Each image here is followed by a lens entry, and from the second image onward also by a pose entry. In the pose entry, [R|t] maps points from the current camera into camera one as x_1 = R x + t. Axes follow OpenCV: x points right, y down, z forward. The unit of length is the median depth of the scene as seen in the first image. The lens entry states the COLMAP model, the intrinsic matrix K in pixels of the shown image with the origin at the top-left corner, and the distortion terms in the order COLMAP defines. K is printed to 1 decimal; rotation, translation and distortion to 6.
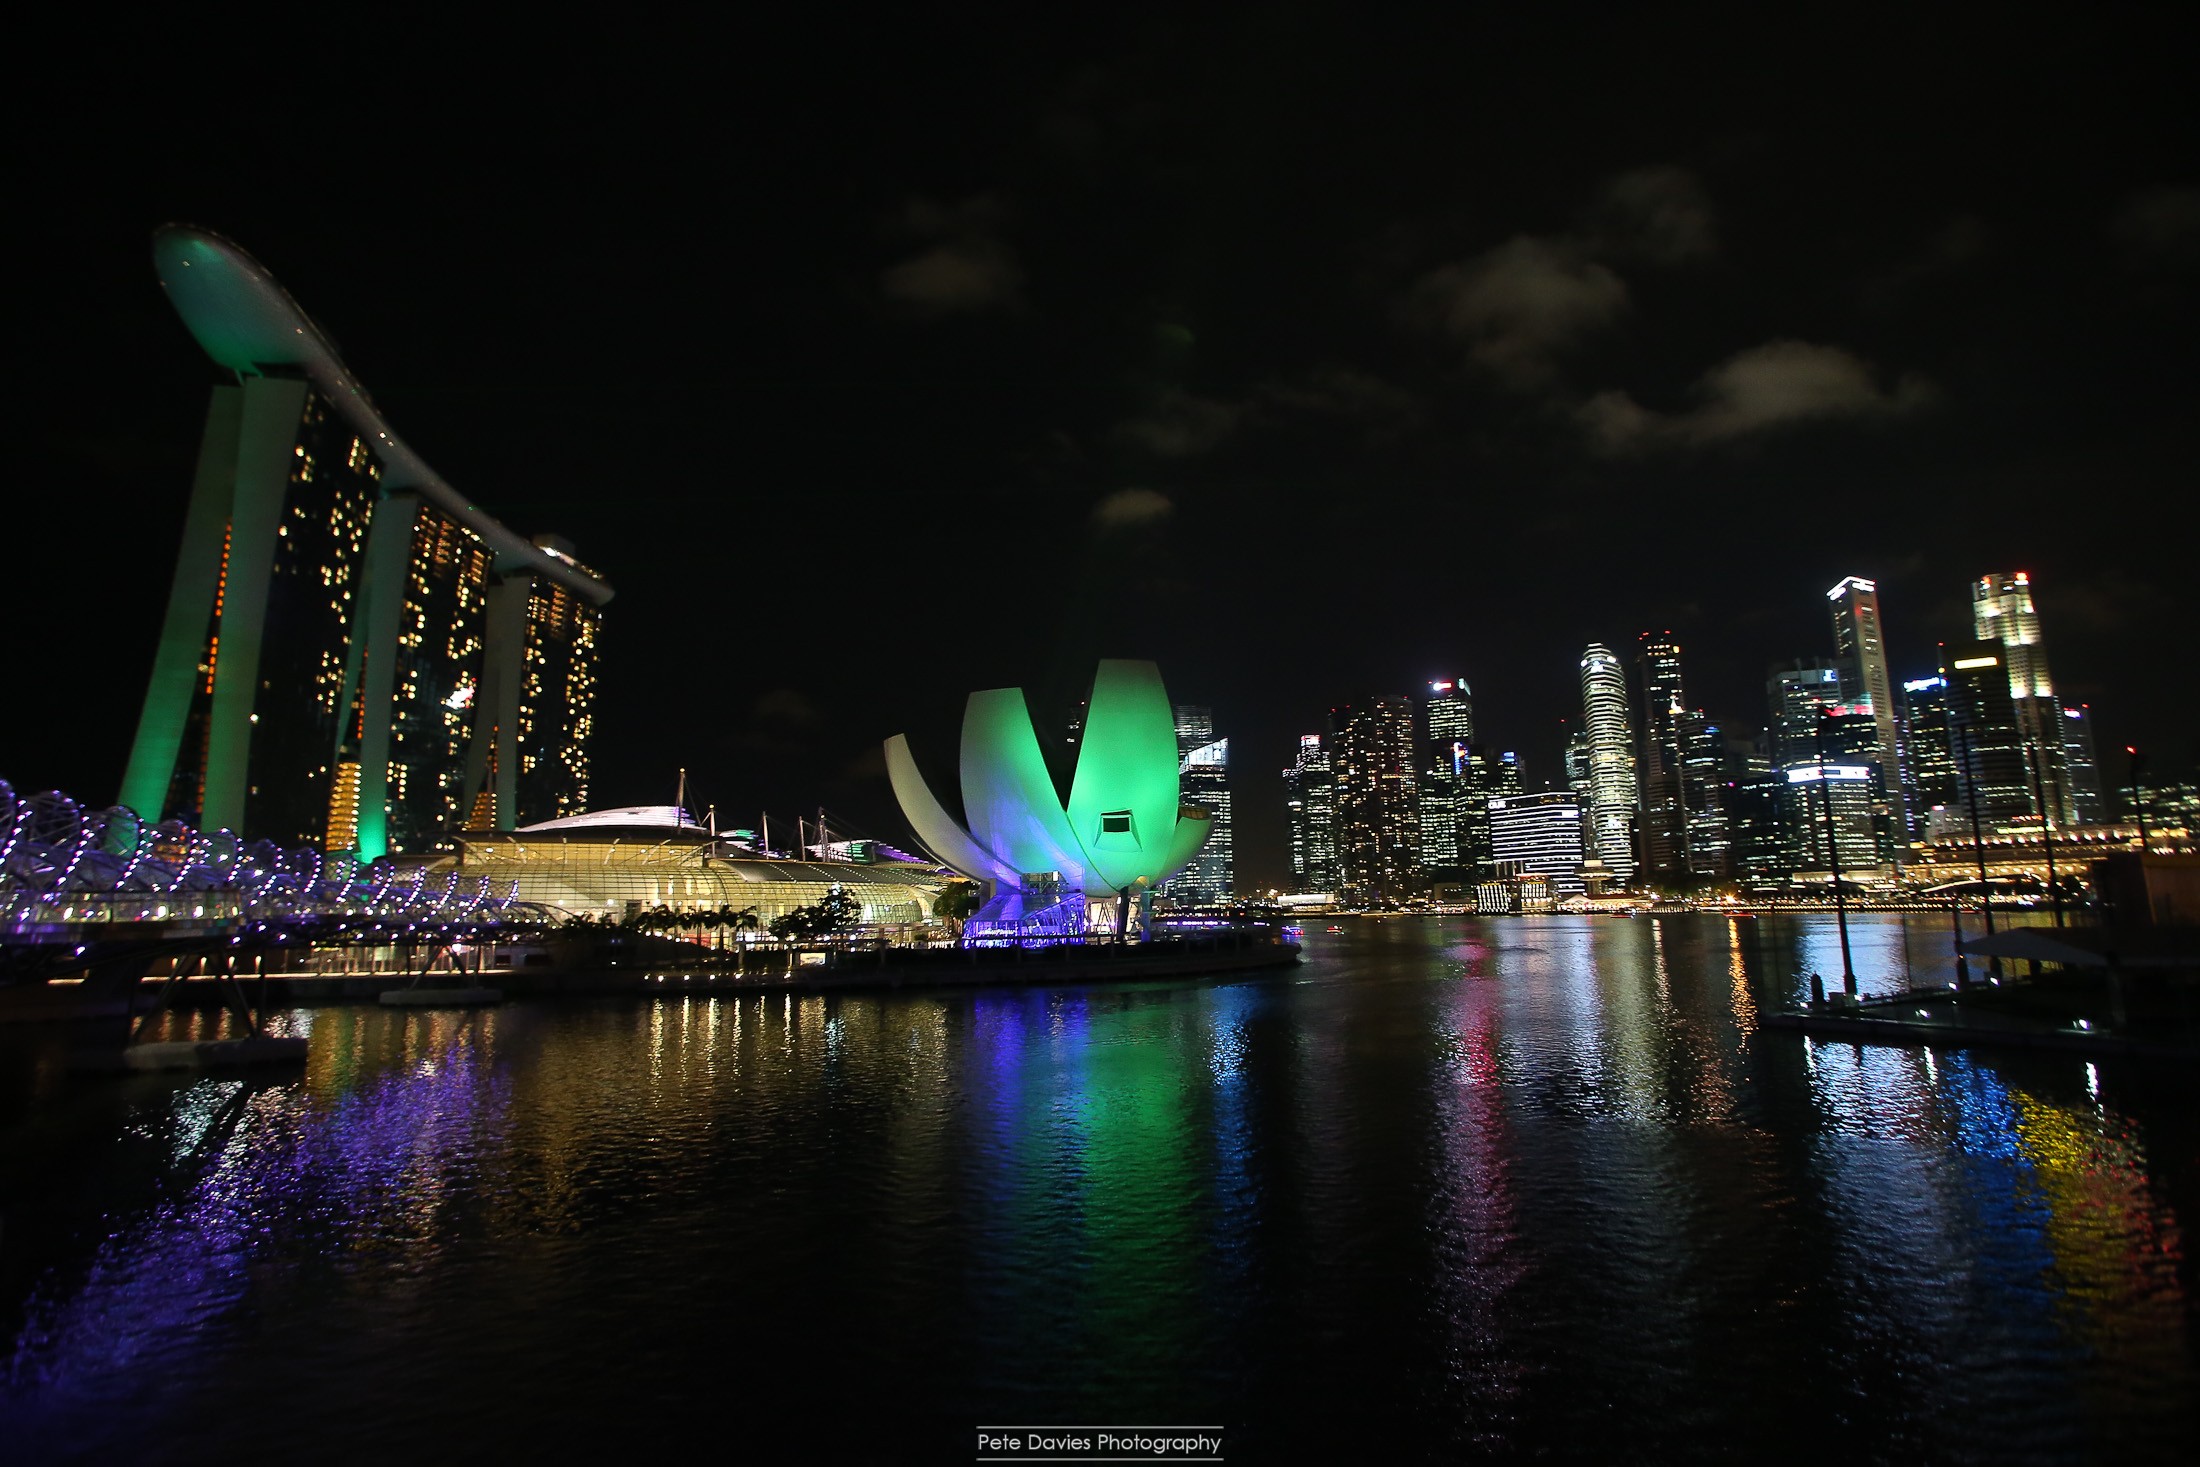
lens RADIAL K [[1077.4, 0, 1099.1], [0, 1077.4, 730.8], [0, 0, 1]] dist [-0.084630, 0.047271]
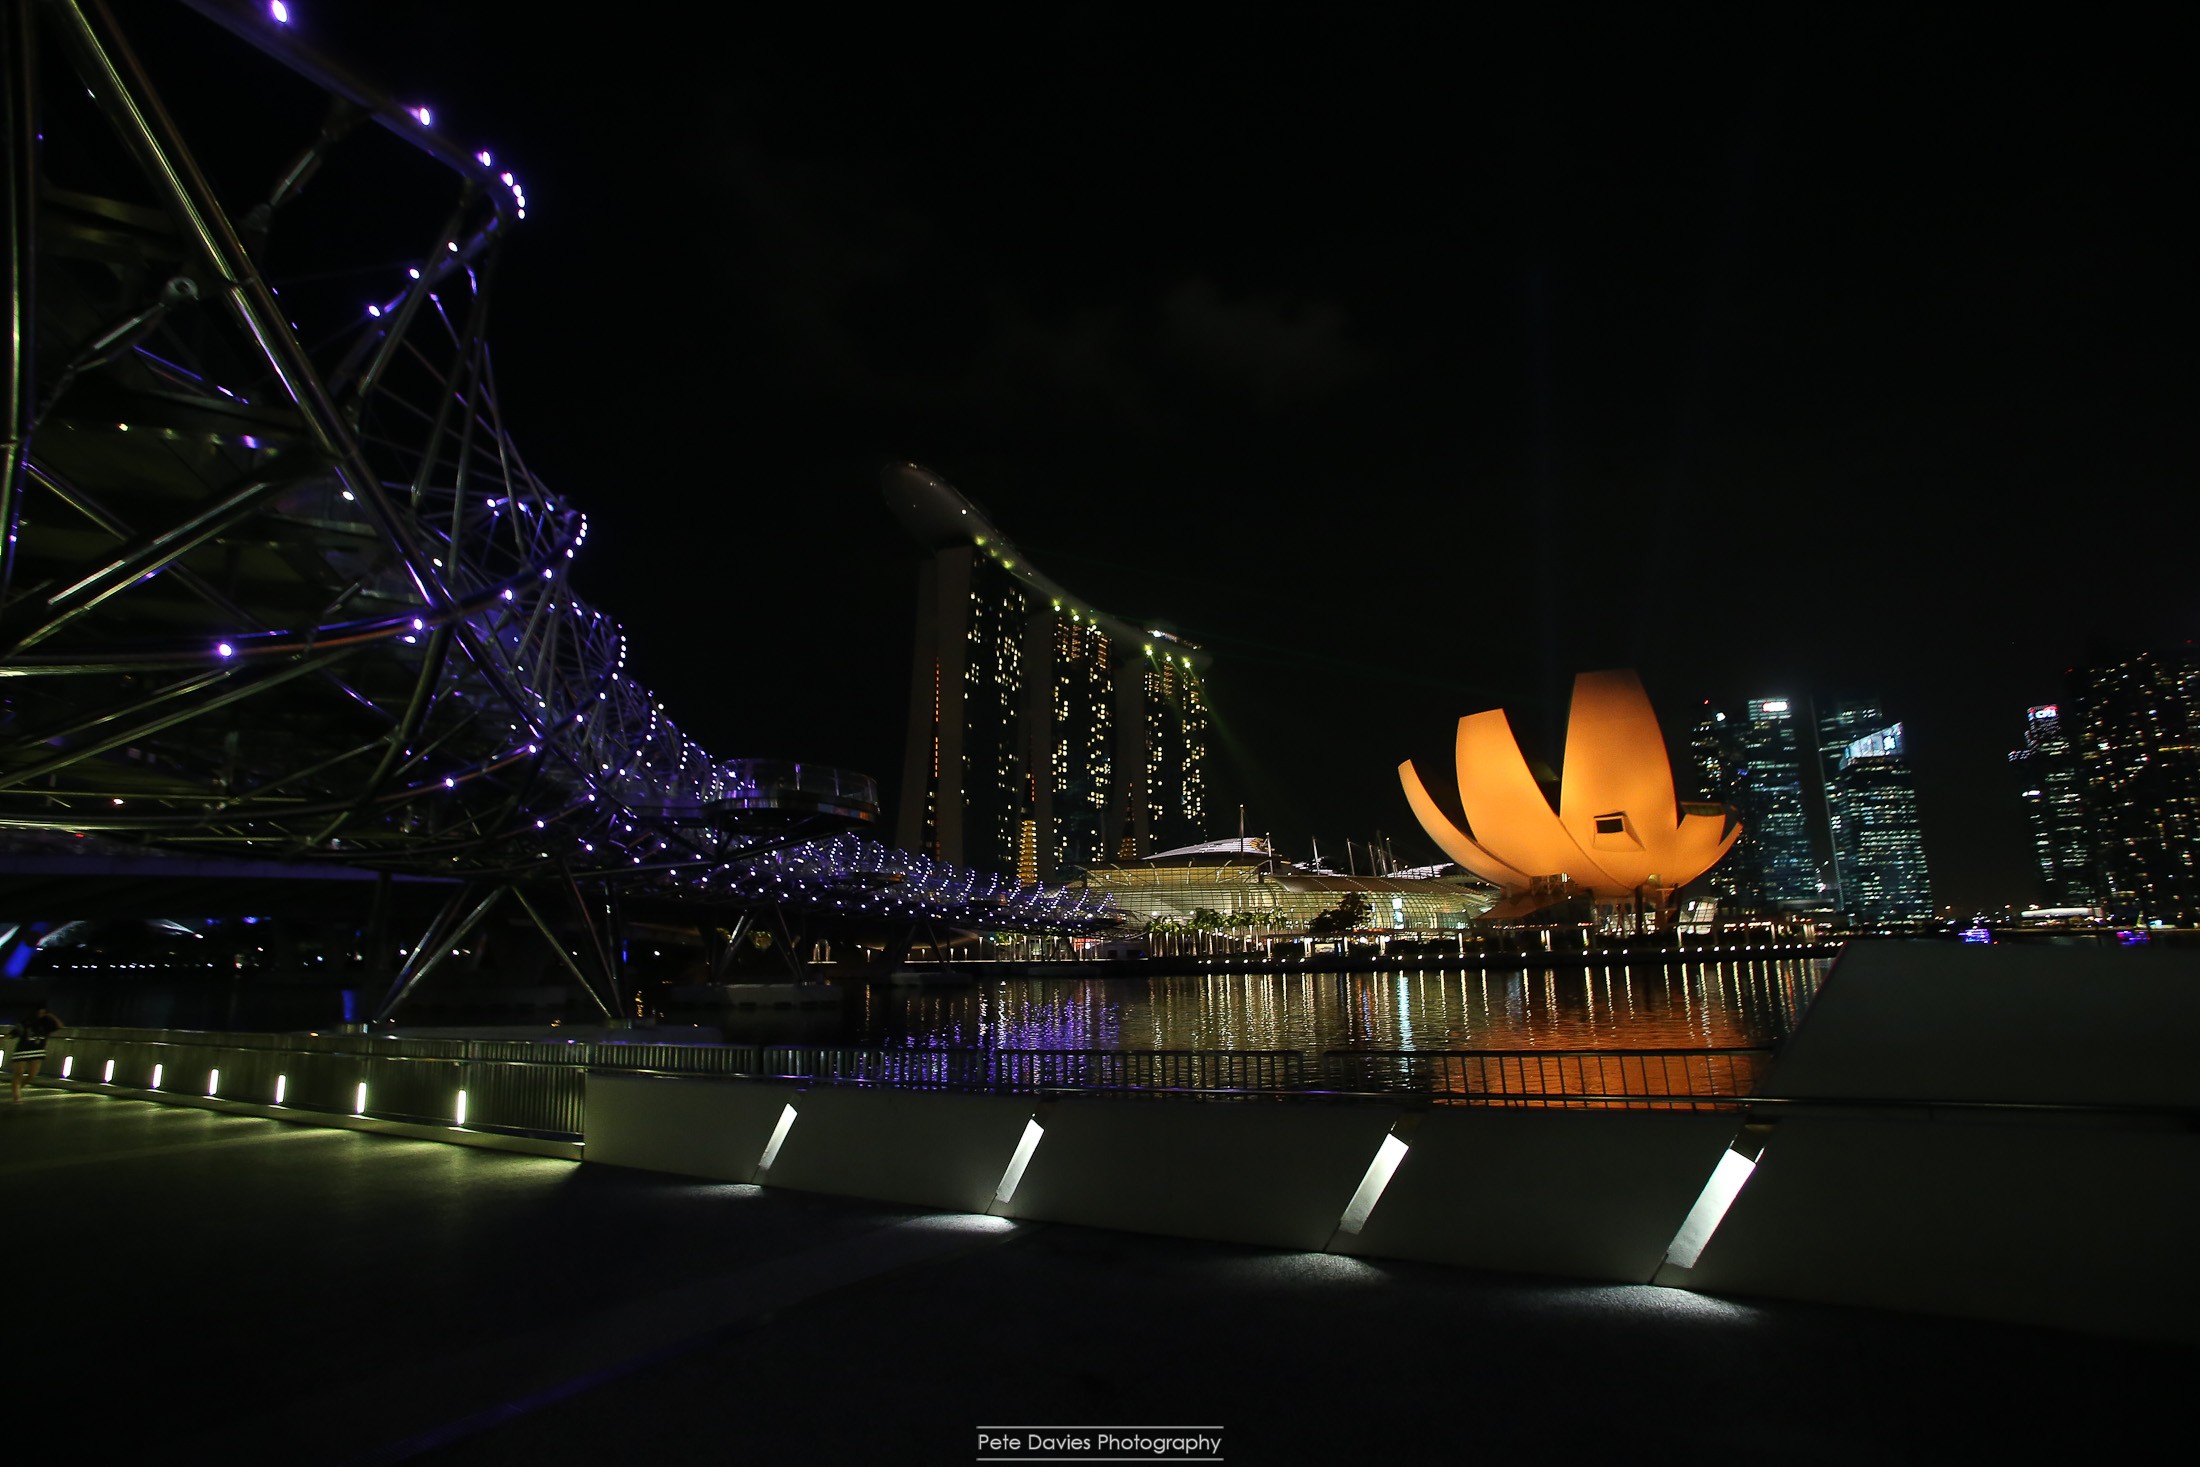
lens RADIAL K [[1076.9, 0, 1100.0], [0, 1076.9, 733.5], [0, 0, 1]] dist [-0.079392, 0.042371]
pose [[0.836742, -0.107143, -0.537013, 0.117188], [0.092929, 0.994231, -0.053568, 0.003900], [0.539654, -0.005081, 0.841872, -0.107985]]
